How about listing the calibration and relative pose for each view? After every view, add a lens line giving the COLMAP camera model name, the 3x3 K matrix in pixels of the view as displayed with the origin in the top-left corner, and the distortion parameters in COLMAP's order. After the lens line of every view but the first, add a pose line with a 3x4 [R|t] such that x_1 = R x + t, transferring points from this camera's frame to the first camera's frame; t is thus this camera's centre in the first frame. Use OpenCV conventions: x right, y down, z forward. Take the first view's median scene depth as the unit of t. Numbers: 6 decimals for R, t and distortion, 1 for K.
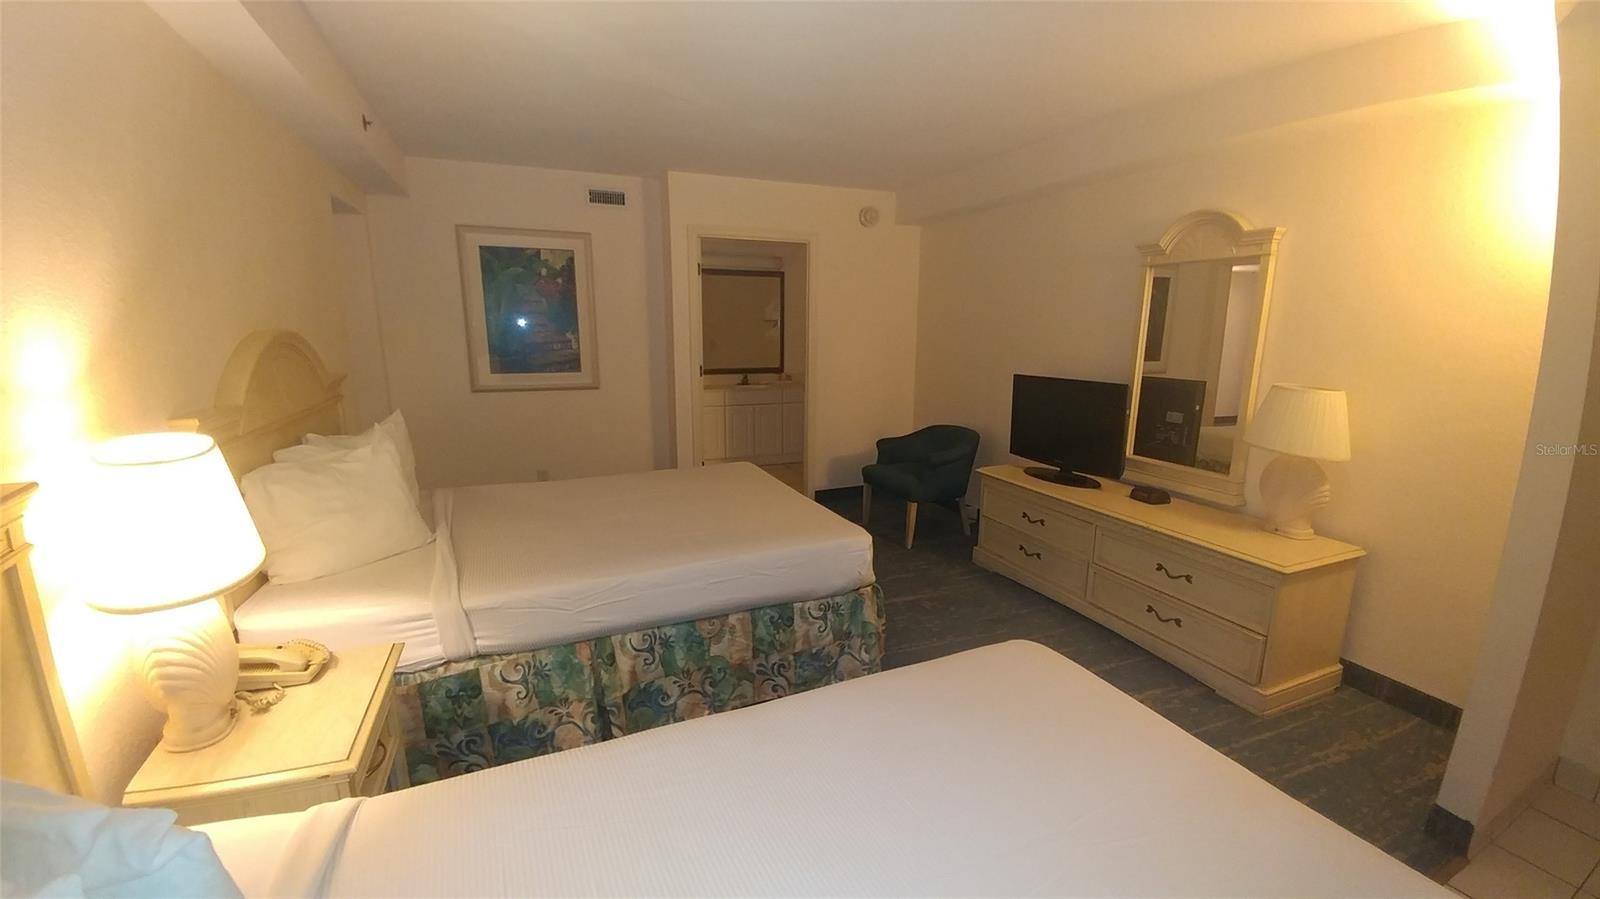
lens RADIAL K [[642.4, 0, 796.3], [0, 642.4, 460.4], [0, 0, 1]] dist [0.001954, -0.025586]
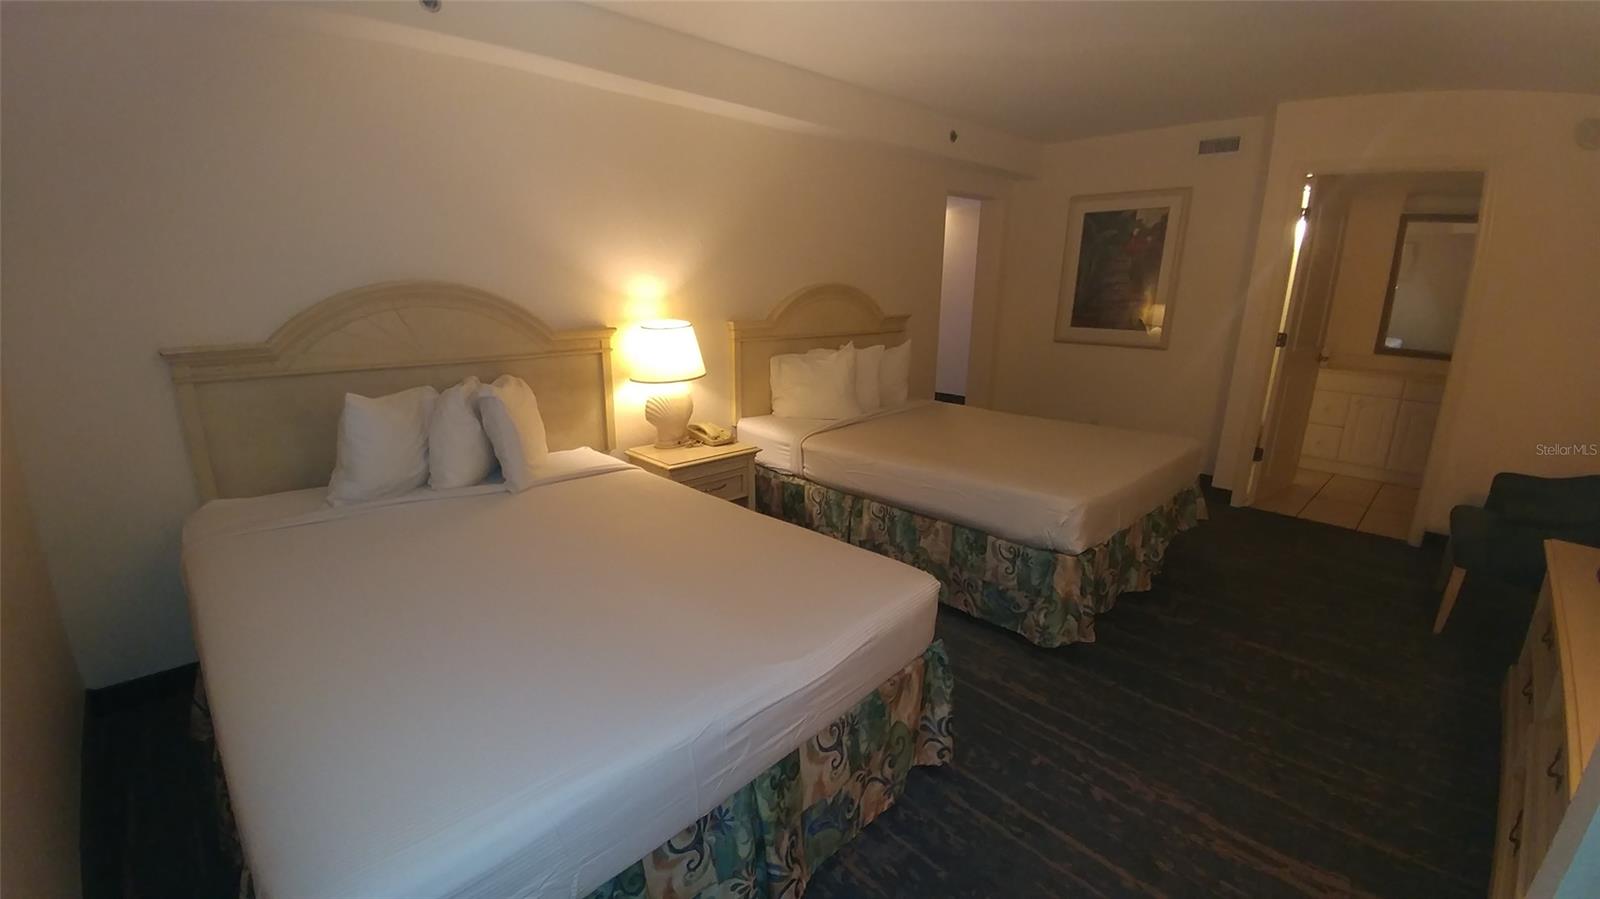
lens RADIAL K [[642.4, 0, 796.3], [0, 642.4, 460.4], [0, 0, 1]] dist [0.001954, -0.025586]
pose [[0.357033, 0.240841, -0.902509, 0.841242], [-0.196630, 0.963918, 0.179442, -0.030918], [0.913161, 0.113394, 0.391507, 0.265435]]
